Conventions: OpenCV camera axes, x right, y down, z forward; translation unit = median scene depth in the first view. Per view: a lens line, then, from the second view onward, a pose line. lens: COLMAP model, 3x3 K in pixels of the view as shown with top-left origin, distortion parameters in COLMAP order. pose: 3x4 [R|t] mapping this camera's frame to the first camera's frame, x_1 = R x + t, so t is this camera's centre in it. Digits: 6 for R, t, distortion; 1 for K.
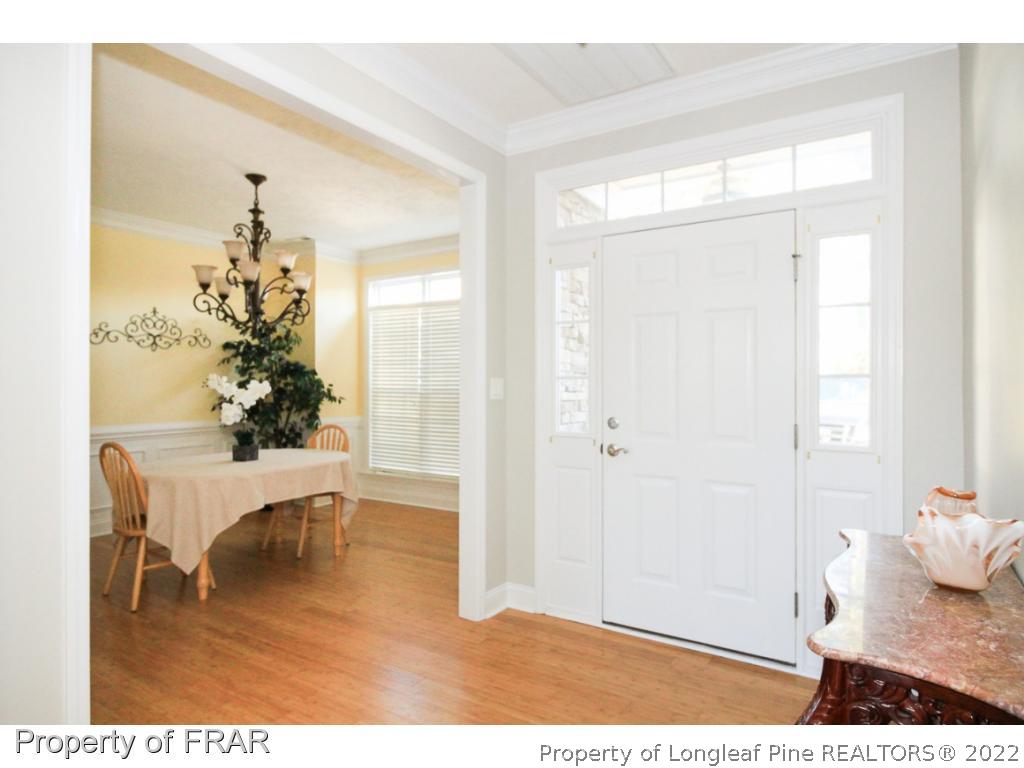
lens RADIAL K [[588.0, 0, 517.3], [0, 588.0, 384.7], [0, 0, 1]] dist [-0.000602, -0.001175]
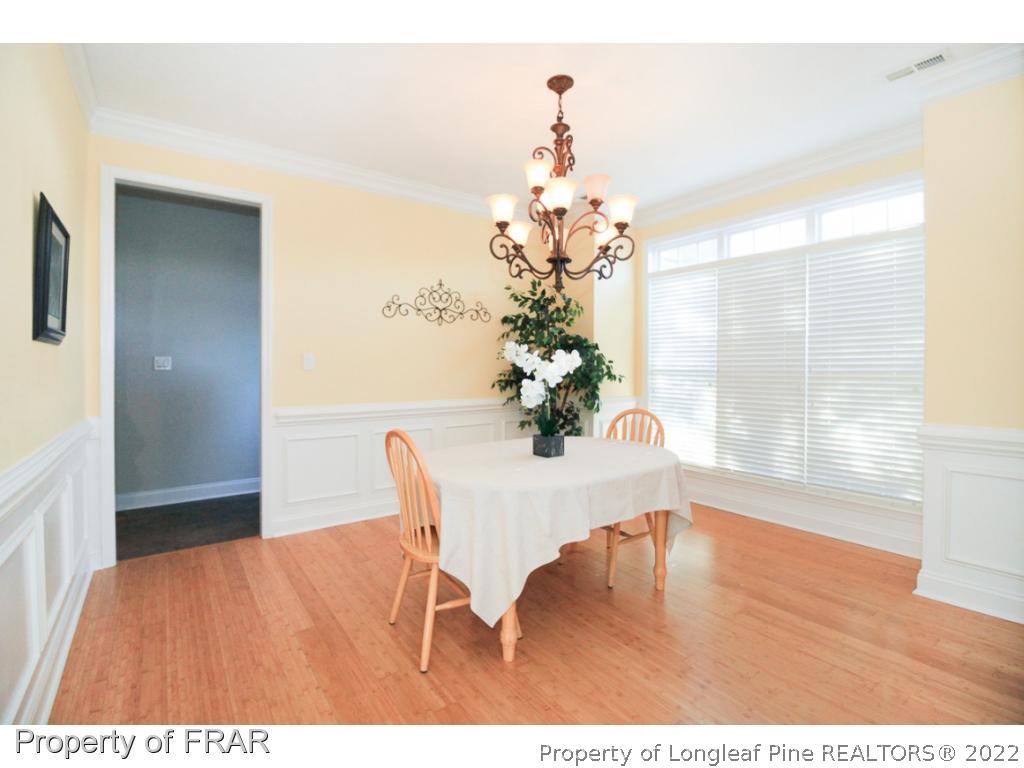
lens RADIAL K [[487.8, 0, 508.7], [0, 487.8, 375.3], [0, 0, 1]] dist [-0.025963, -0.001312]
pose [[0.920738, 0.008603, -0.390087, -0.216748], [-0.002413, 0.999863, 0.016356, 0.012614], [0.390174, -0.014119, 0.920633, 0.329517]]
